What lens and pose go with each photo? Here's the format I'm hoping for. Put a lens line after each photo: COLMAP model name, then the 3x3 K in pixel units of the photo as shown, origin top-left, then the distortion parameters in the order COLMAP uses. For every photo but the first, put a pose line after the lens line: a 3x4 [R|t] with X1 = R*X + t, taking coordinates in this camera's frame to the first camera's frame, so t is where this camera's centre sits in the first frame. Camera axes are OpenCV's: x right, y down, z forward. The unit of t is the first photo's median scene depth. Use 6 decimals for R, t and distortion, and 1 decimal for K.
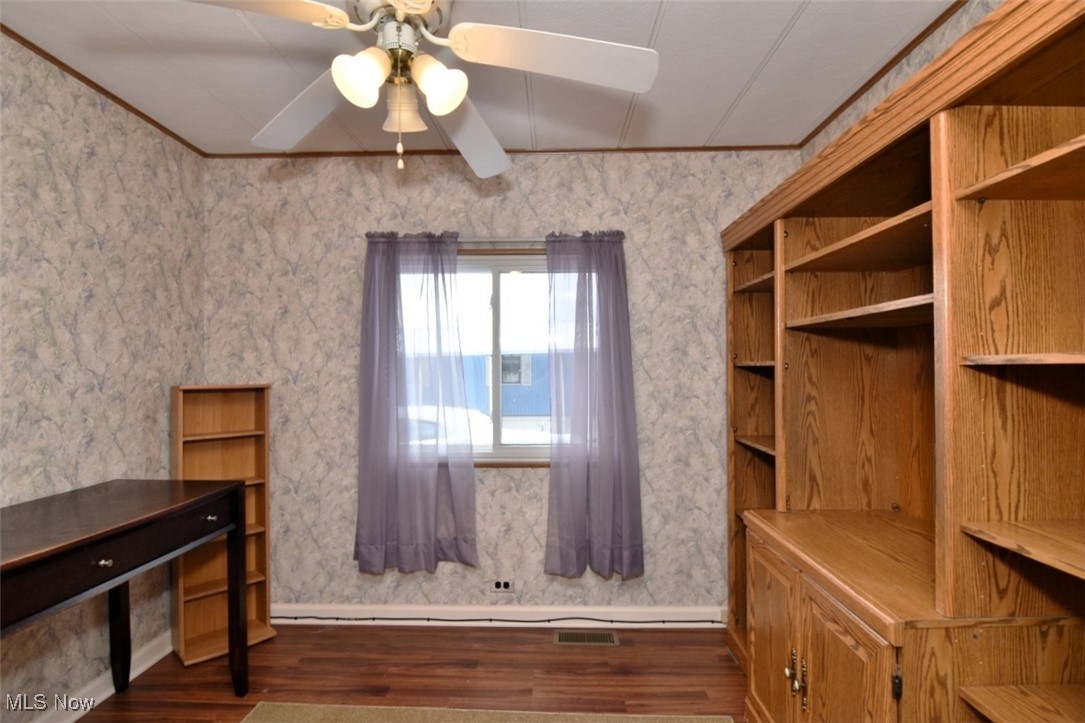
lens RADIAL K [[530.8, 0, 542.5], [0, 530.8, 361.5], [0, 0, 1]] dist [-0.005926, -0.010996]
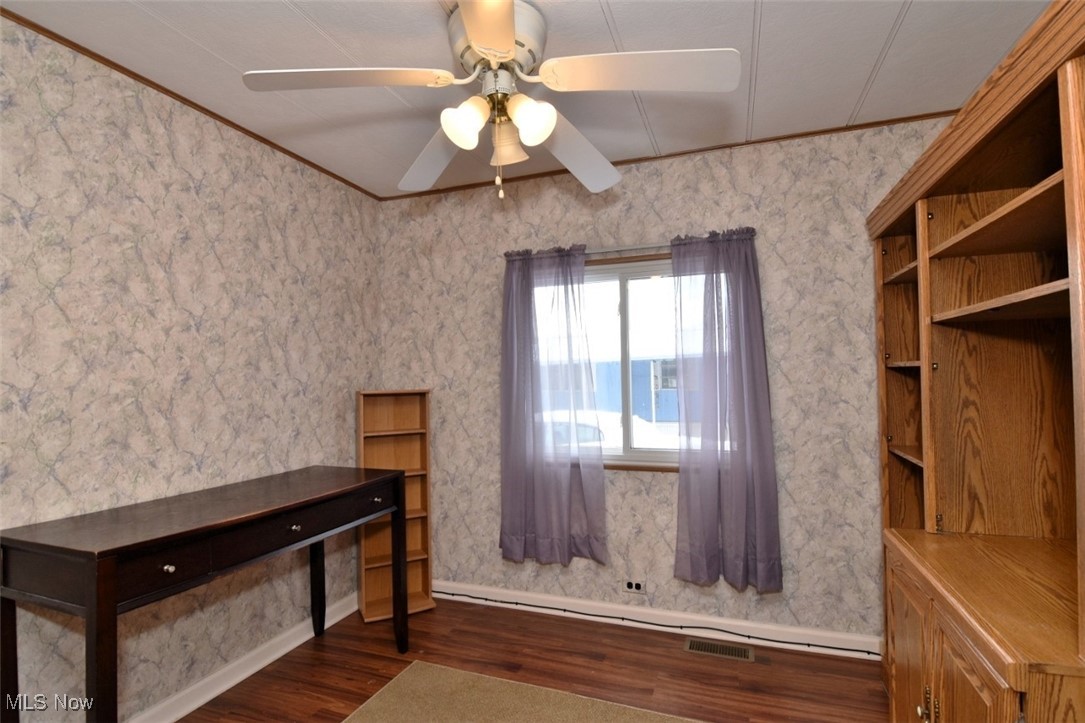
lens RADIAL K [[530.8, 0, 542.5], [0, 530.8, 361.5], [0, 0, 1]] dist [-0.005926, -0.010996]
pose [[0.946496, -0.020437, -0.322069, 0.100336], [0.017319, 0.999771, -0.012545, 0.000592], [0.322251, 0.006296, 0.946633, -0.024579]]
